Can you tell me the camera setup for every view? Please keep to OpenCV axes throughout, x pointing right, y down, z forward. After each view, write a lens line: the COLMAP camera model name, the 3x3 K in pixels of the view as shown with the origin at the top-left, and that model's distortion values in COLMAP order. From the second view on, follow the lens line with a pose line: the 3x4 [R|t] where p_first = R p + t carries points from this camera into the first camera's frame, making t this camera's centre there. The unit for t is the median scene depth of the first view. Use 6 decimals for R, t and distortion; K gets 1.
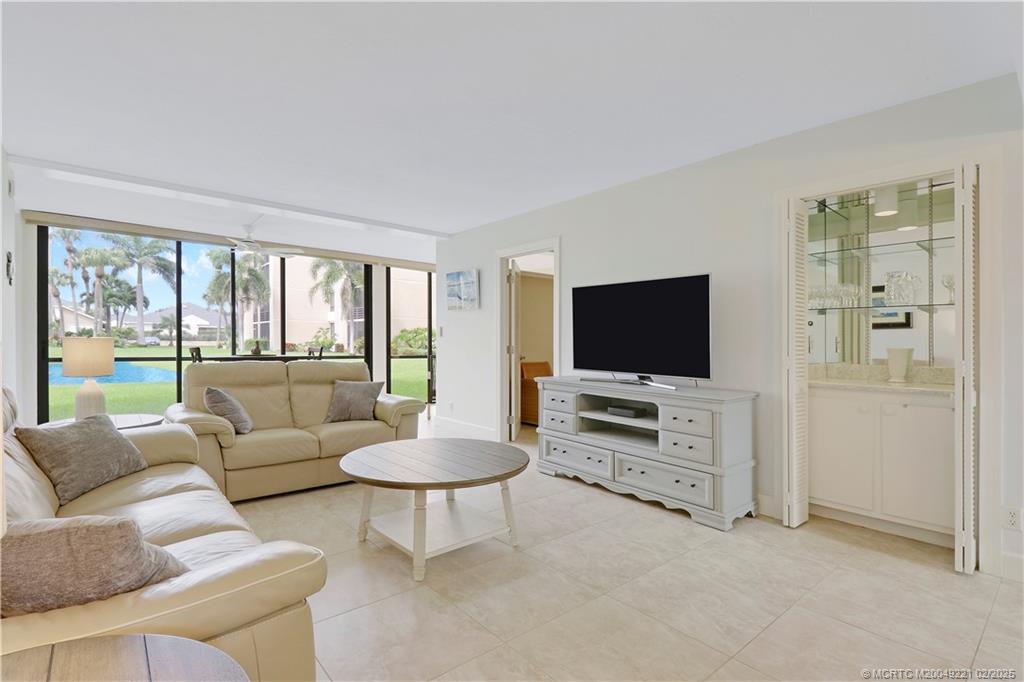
lens RADIAL K [[484.2, 0, 509.4], [0, 484.2, 358.2], [0, 0, 1]] dist [0.014846, -0.020674]
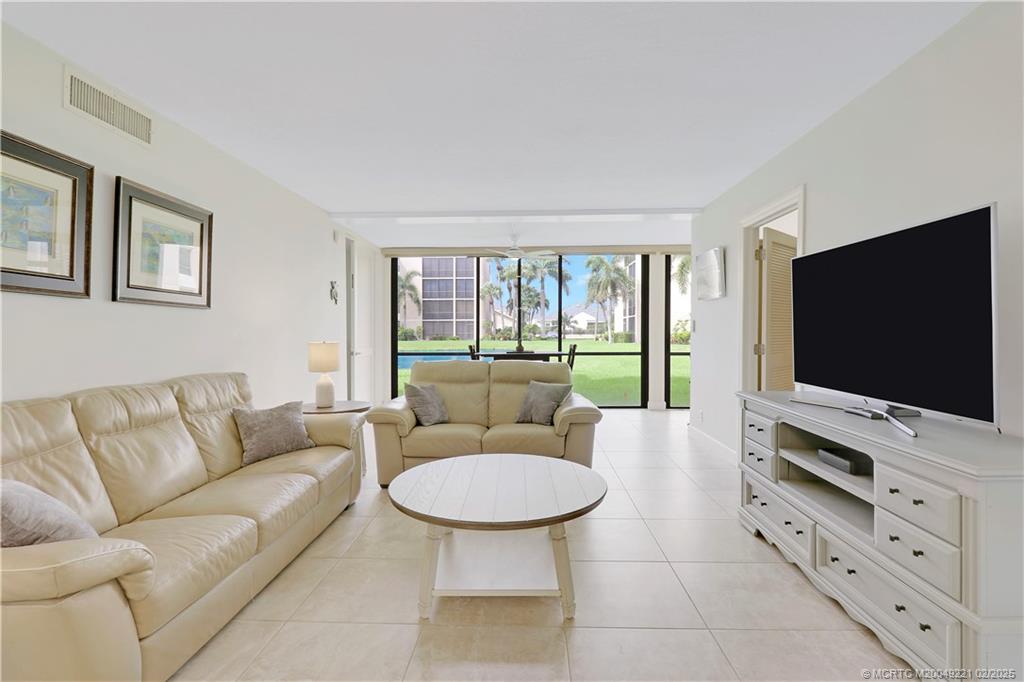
lens RADIAL K [[489.3, 0, 512.0], [0, 489.3, 341.0], [0, 0, 1]] dist [-0.014098, -0.000041]
pose [[0.739577, -0.004319, -0.673058, 0.232245], [-0.007574, 0.999863, -0.014738, -0.016348], [0.673029, 0.015998, 0.739443, 0.191602]]
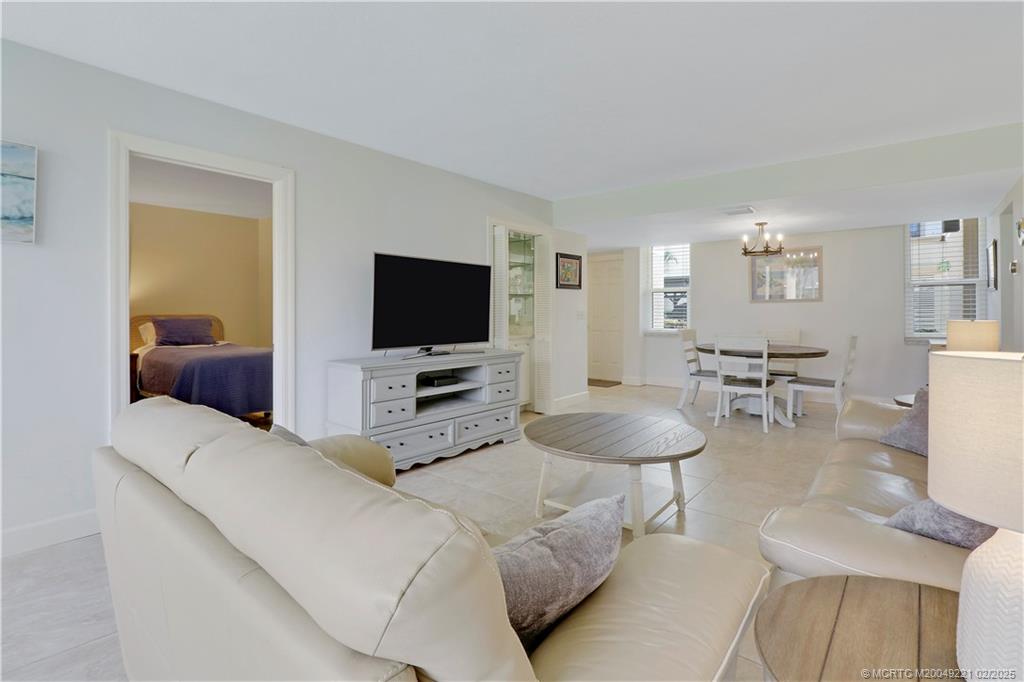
lens RADIAL K [[489.1, 0, 514.7], [0, 489.1, 309.8], [0, 0, 1]] dist [-0.008462, -0.000712]
pose [[-0.177551, -0.009961, 0.984061, -0.582990], [0.030778, 0.999403, 0.015670, -0.040811], [-0.983630, 0.033070, -0.177139, 0.703811]]
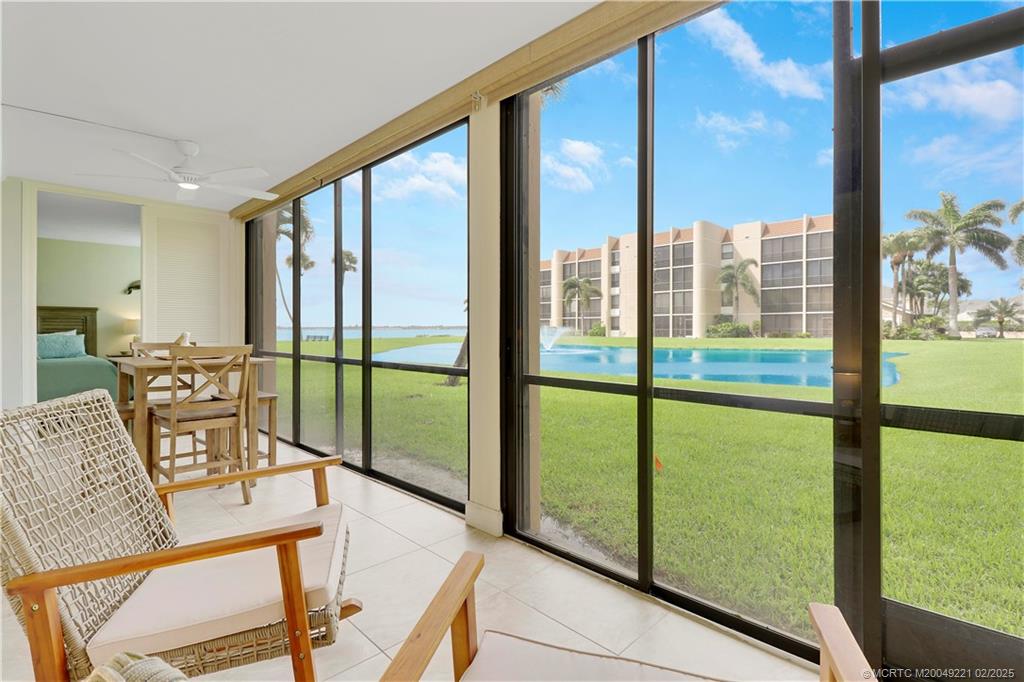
lens RADIAL K [[486.5, 0, 508.6], [0, 486.5, 332.7], [0, 0, 1]] dist [-0.004733, -0.001008]
pose [[0.086707, -0.007832, -0.996203, 0.093993], [-0.027951, 0.999556, -0.010291, -0.046058], [0.995842, 0.028737, 0.086449, 1.485295]]
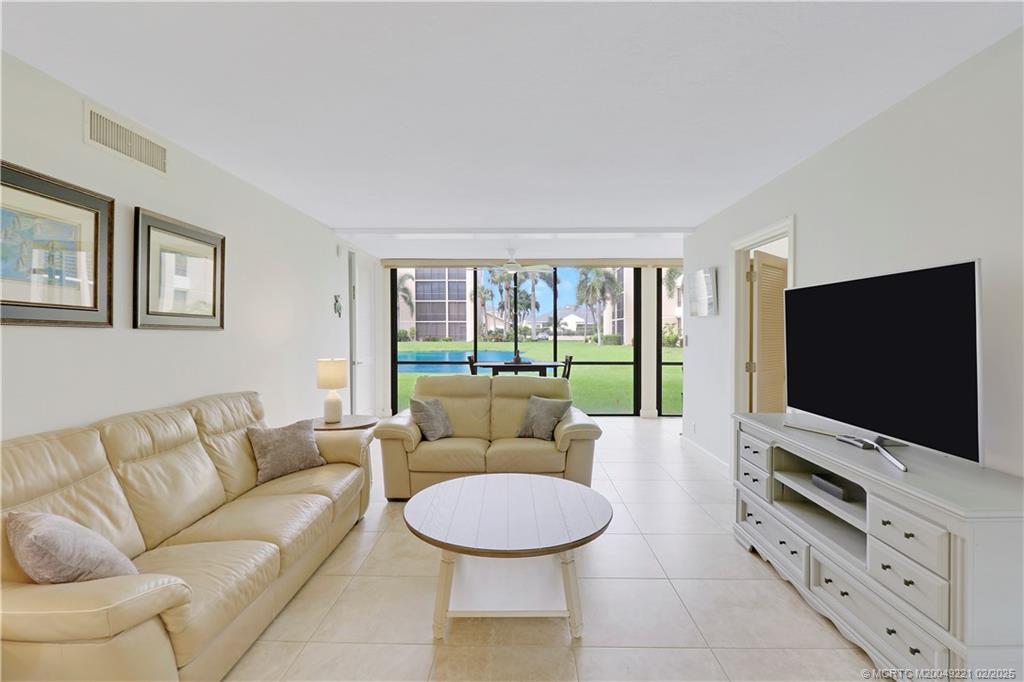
lens RADIAL K [[479.0, 0, 508.7], [0, 479.0, 336.7], [0, 0, 1]] dist [-0.015603, -0.001003]
pose [[0.748142, -0.007627, -0.663495, 0.226437], [-0.011400, 0.999639, -0.024346, -0.043600], [0.663441, 0.025778, 0.747785, 0.170019]]
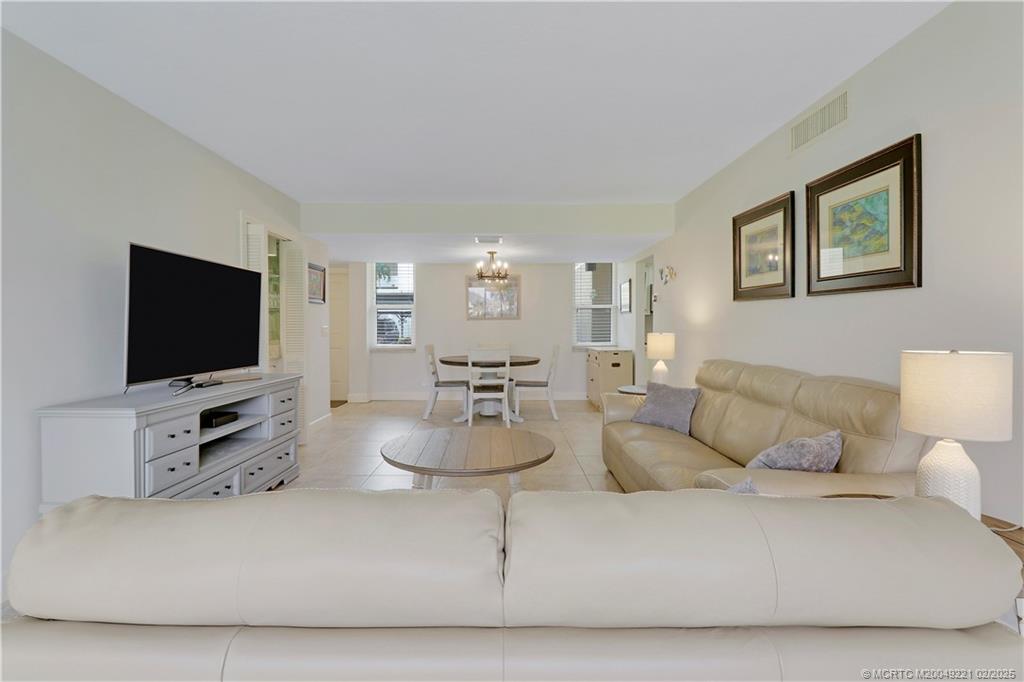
lens RADIAL K [[476.5, 0, 512.0], [0, 476.5, 341.0], [0, 0, 1]] dist [-0.004412, -0.009927]
pose [[-0.772589, -0.030498, 0.634173, -0.446918], [0.012447, 0.997926, 0.063155, -0.046143], [-0.634784, 0.056686, -0.770608, 0.888316]]
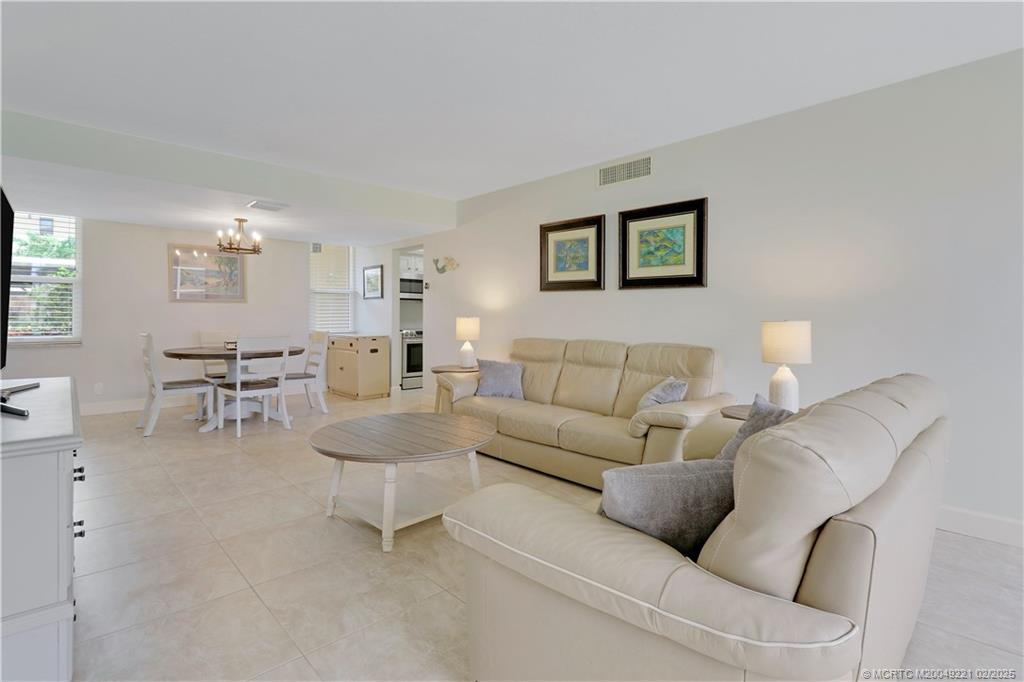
lens RADIAL K [[491.4, 0, 514.4], [0, 491.4, 317.6], [0, 0, 1]] dist [-0.002751, -0.000821]
pose [[-0.997889, -0.017781, -0.062464, -0.154623], [-0.019924, 0.999228, 0.033856, -0.037437], [0.061814, 0.035029, -0.997473, 1.040282]]
